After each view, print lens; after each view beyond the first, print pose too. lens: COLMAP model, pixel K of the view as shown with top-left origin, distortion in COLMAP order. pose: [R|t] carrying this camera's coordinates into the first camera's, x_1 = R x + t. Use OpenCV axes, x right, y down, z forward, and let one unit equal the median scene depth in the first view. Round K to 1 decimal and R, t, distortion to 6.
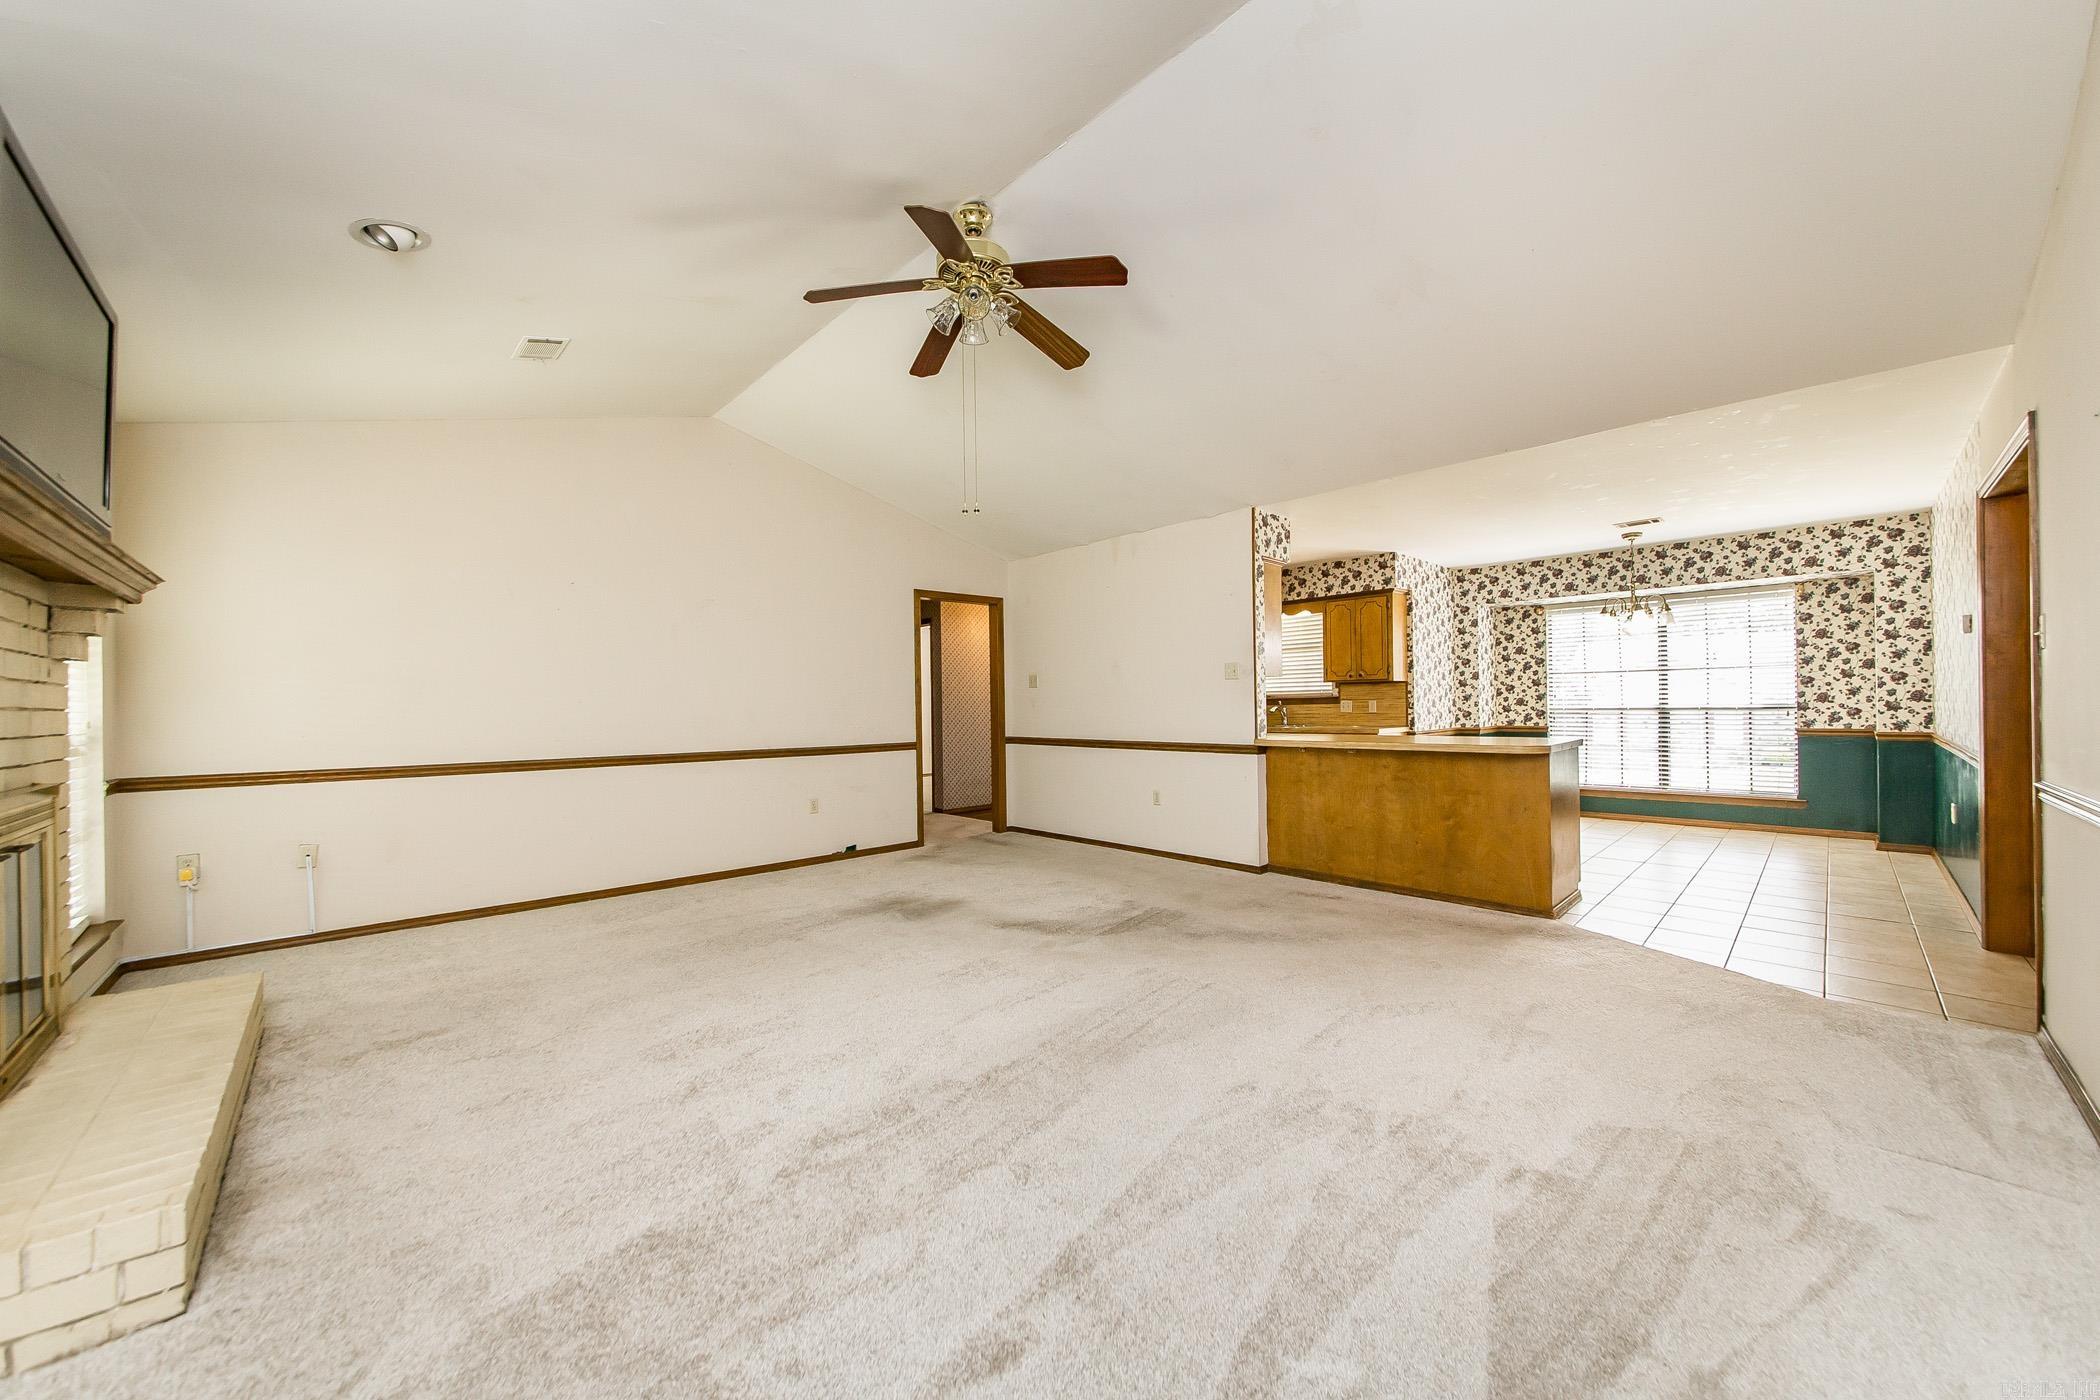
lens RADIAL K [[737.2, 0, 1074.8], [0, 737.2, 699.0], [0, 0, 1]] dist [-0.000164, 0.001234]
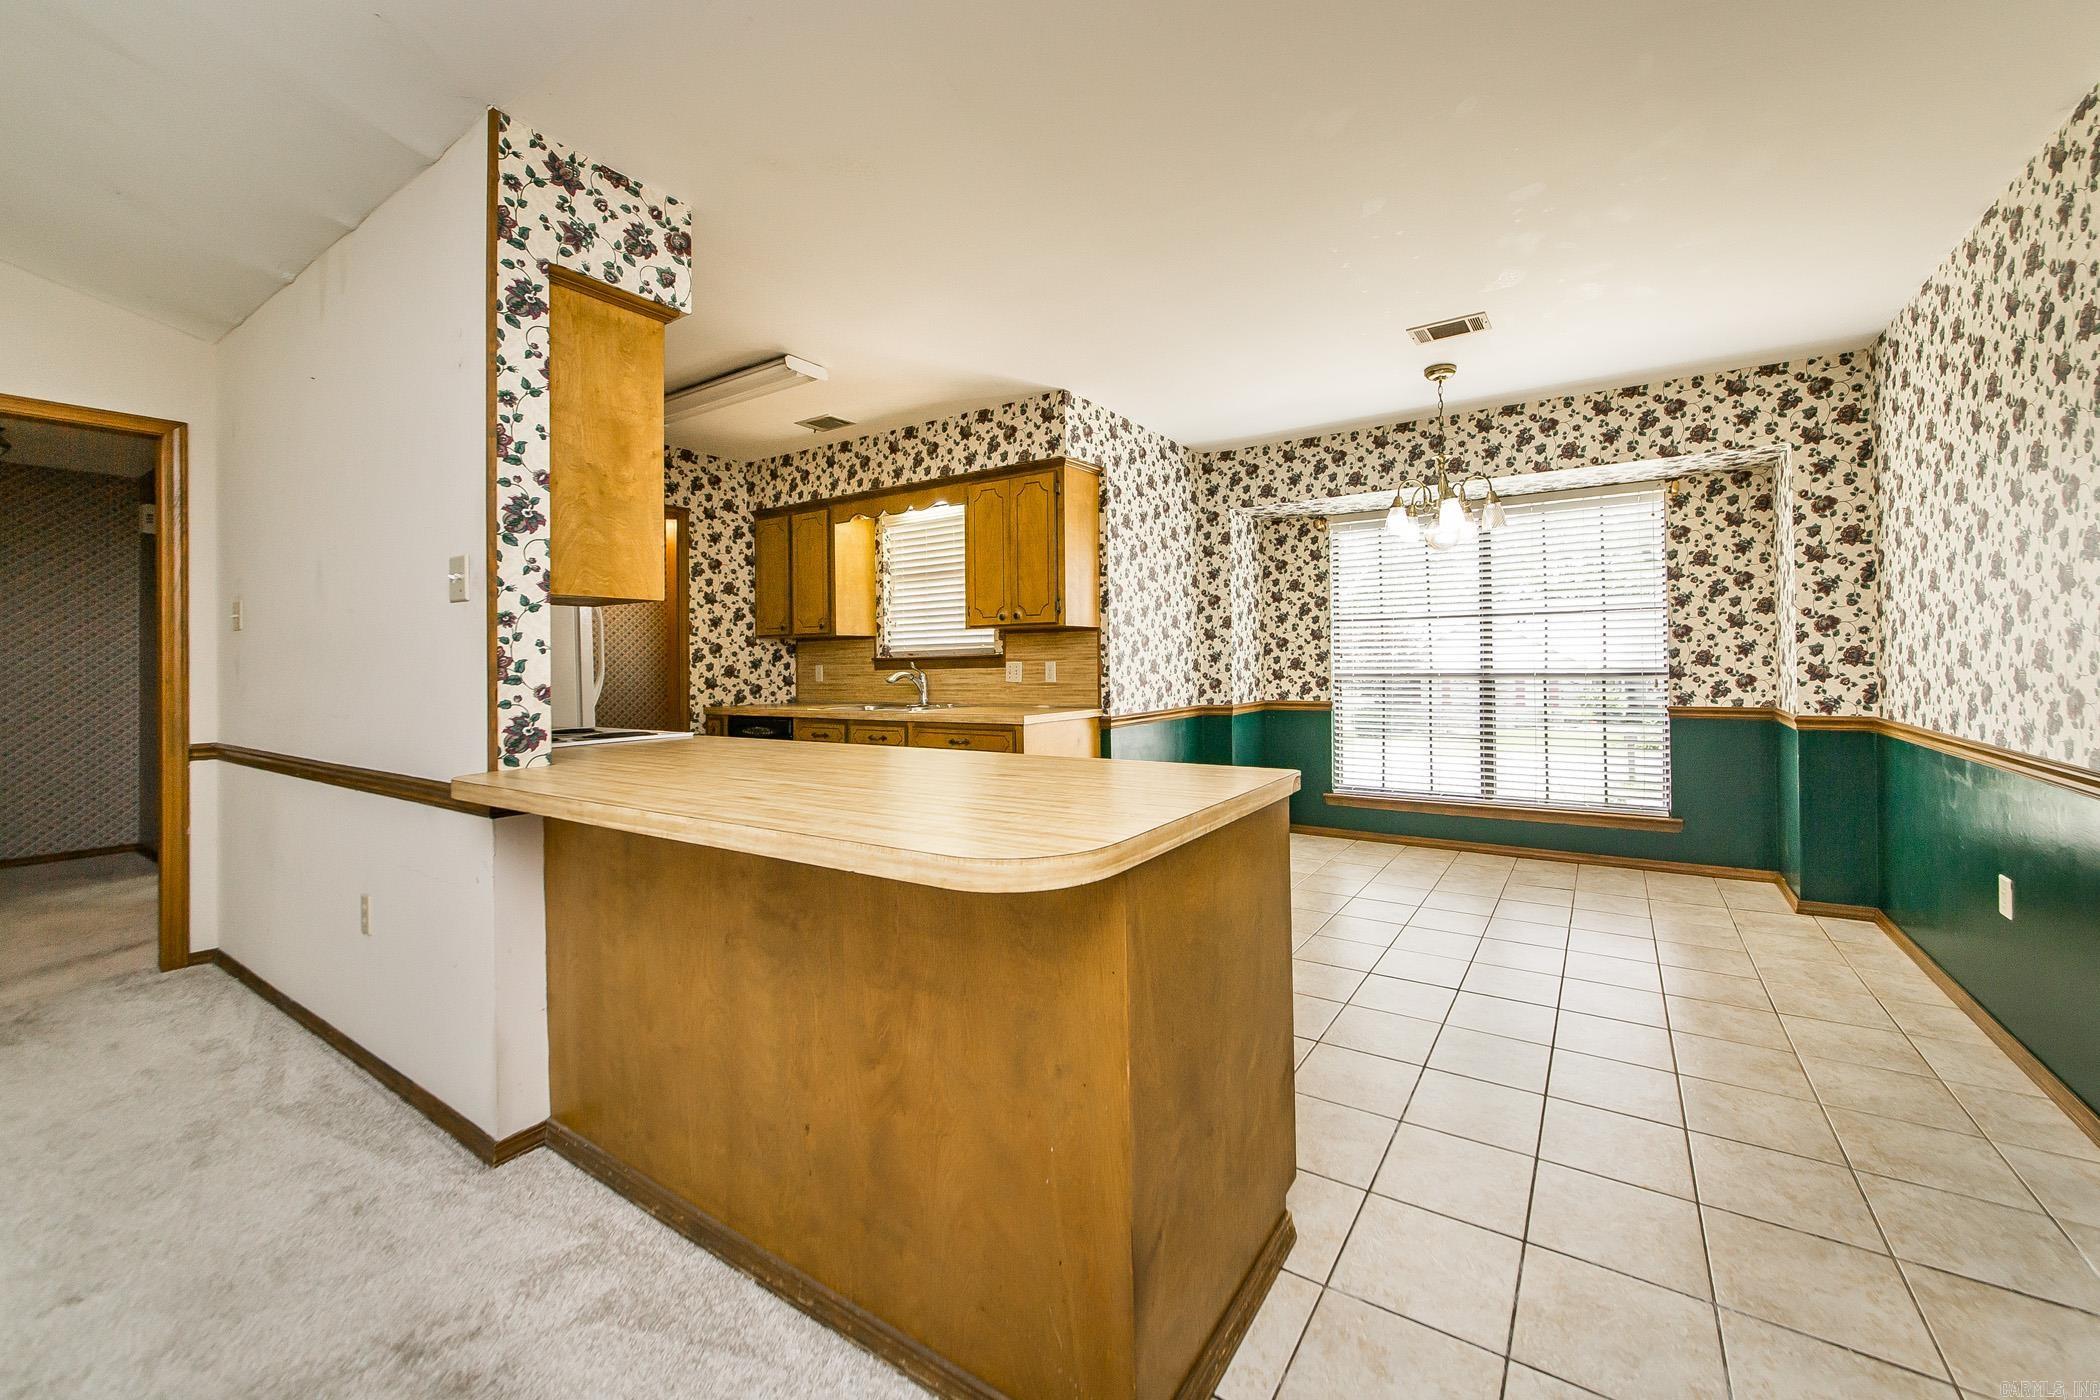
lens RADIAL K [[790.2, 0, 1110.7], [0, 790.2, 652.3], [0, 0, 1]] dist [0.006636, -0.000992]
pose [[0.971583, 0.005347, 0.236638, 0.326059], [-0.003040, 0.999944, -0.010115, 0.001224], [-0.236679, 0.009108, 0.971545, 0.419184]]
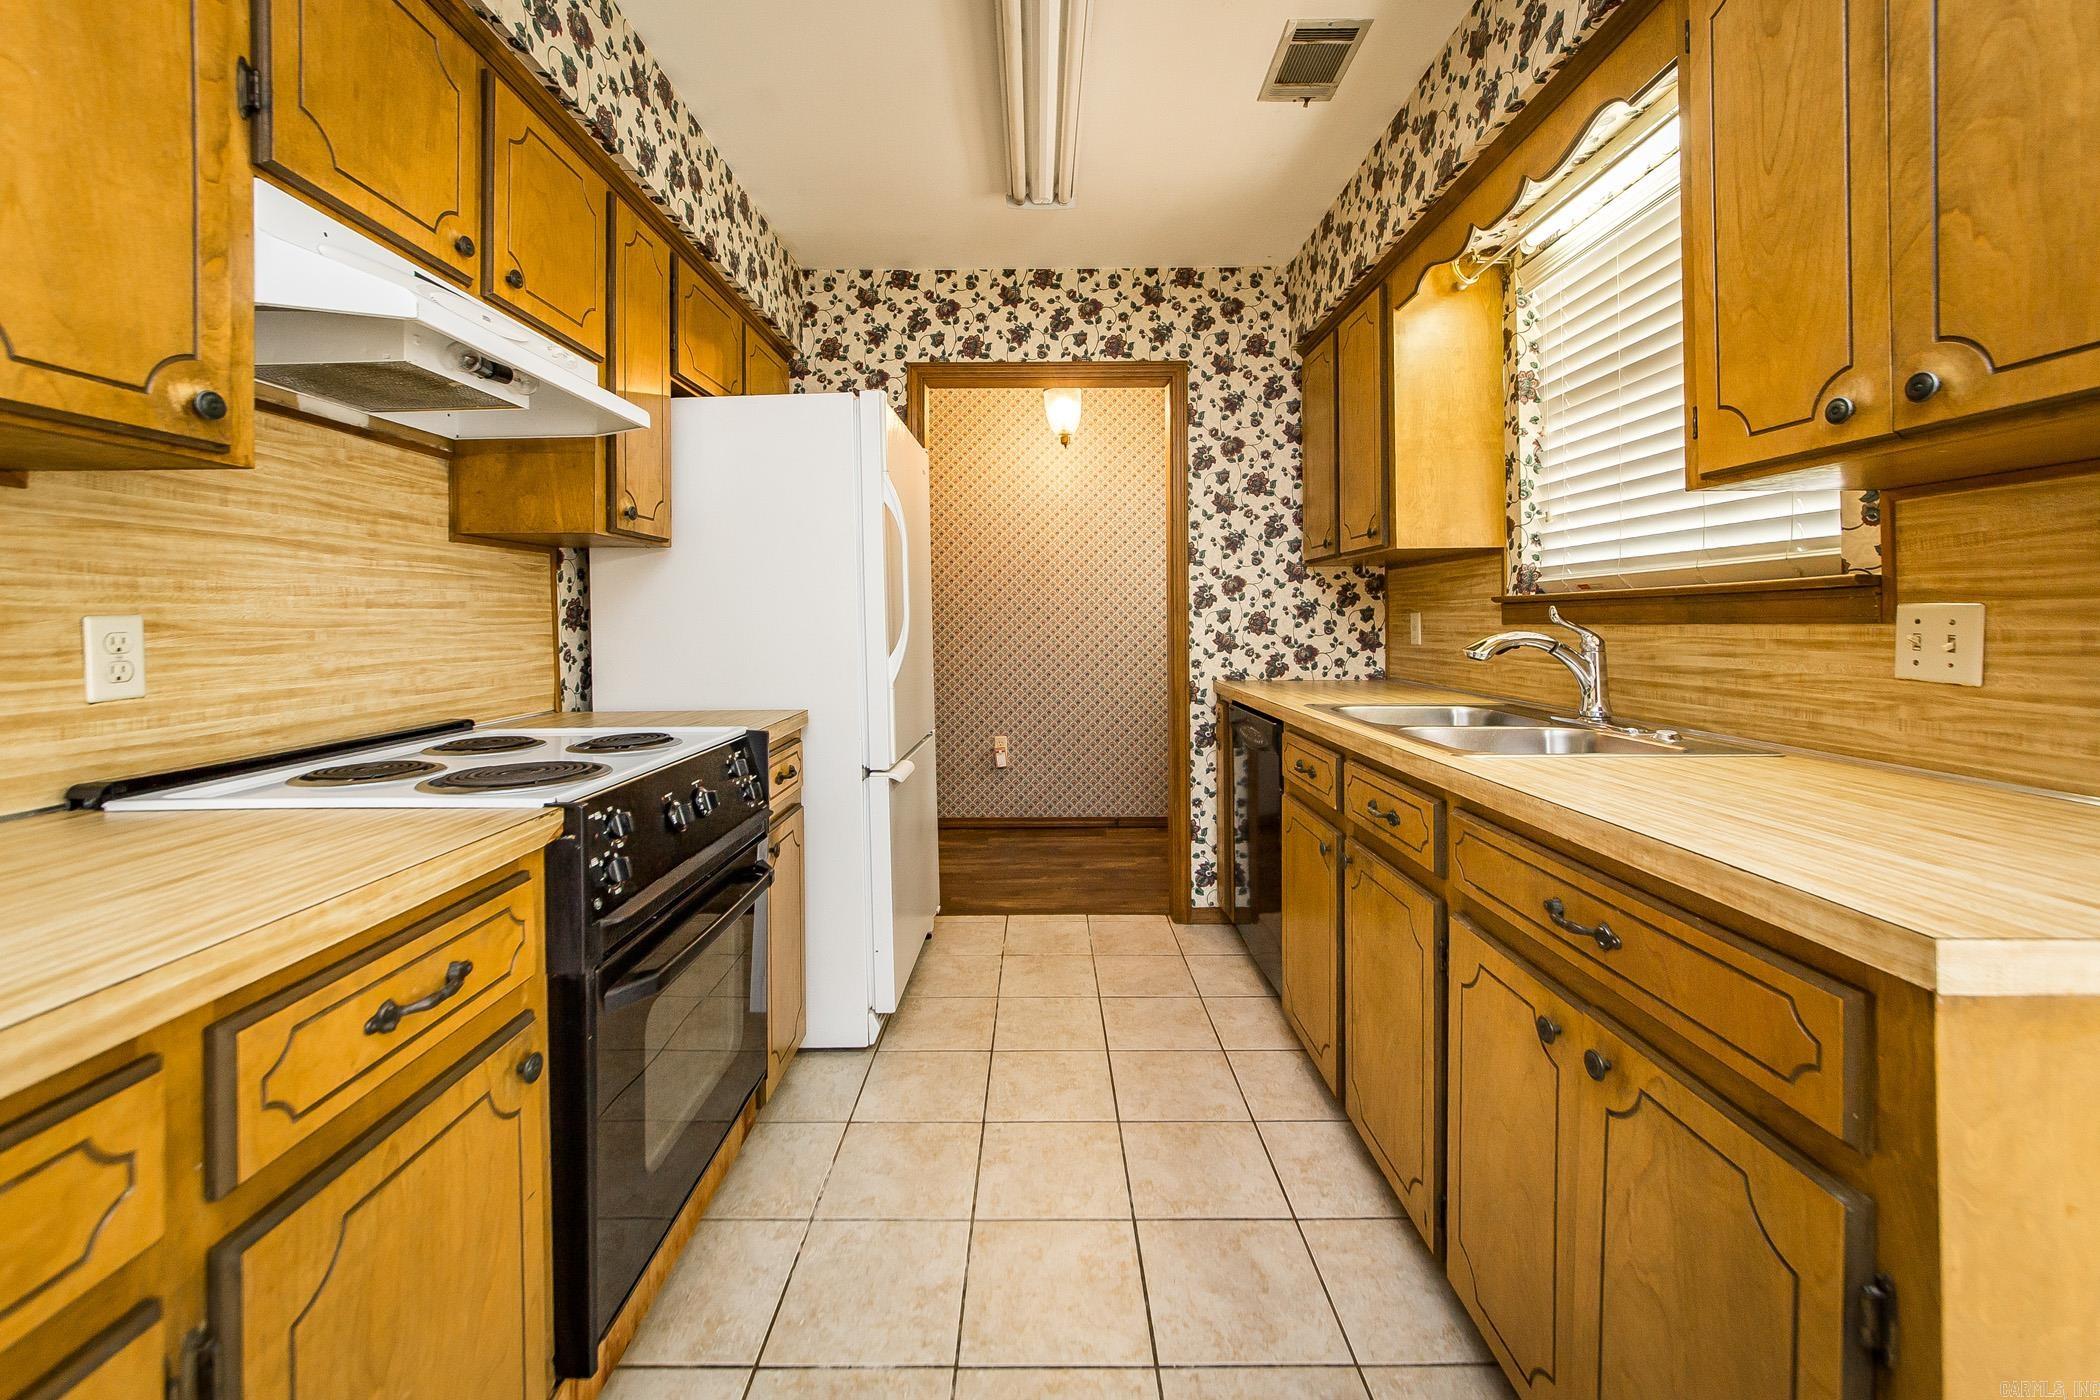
lens RADIAL K [[816.3, 0, 1027.7], [0, 816.3, 622.0], [0, 0, 1]] dist [-0.012922, 0.000806]
pose [[0.707751, 0.011729, -0.706365, 0.389180], [0.003375, 0.999795, 0.019984, 0.002659], [0.706454, -0.016528, 0.707566, 0.830361]]
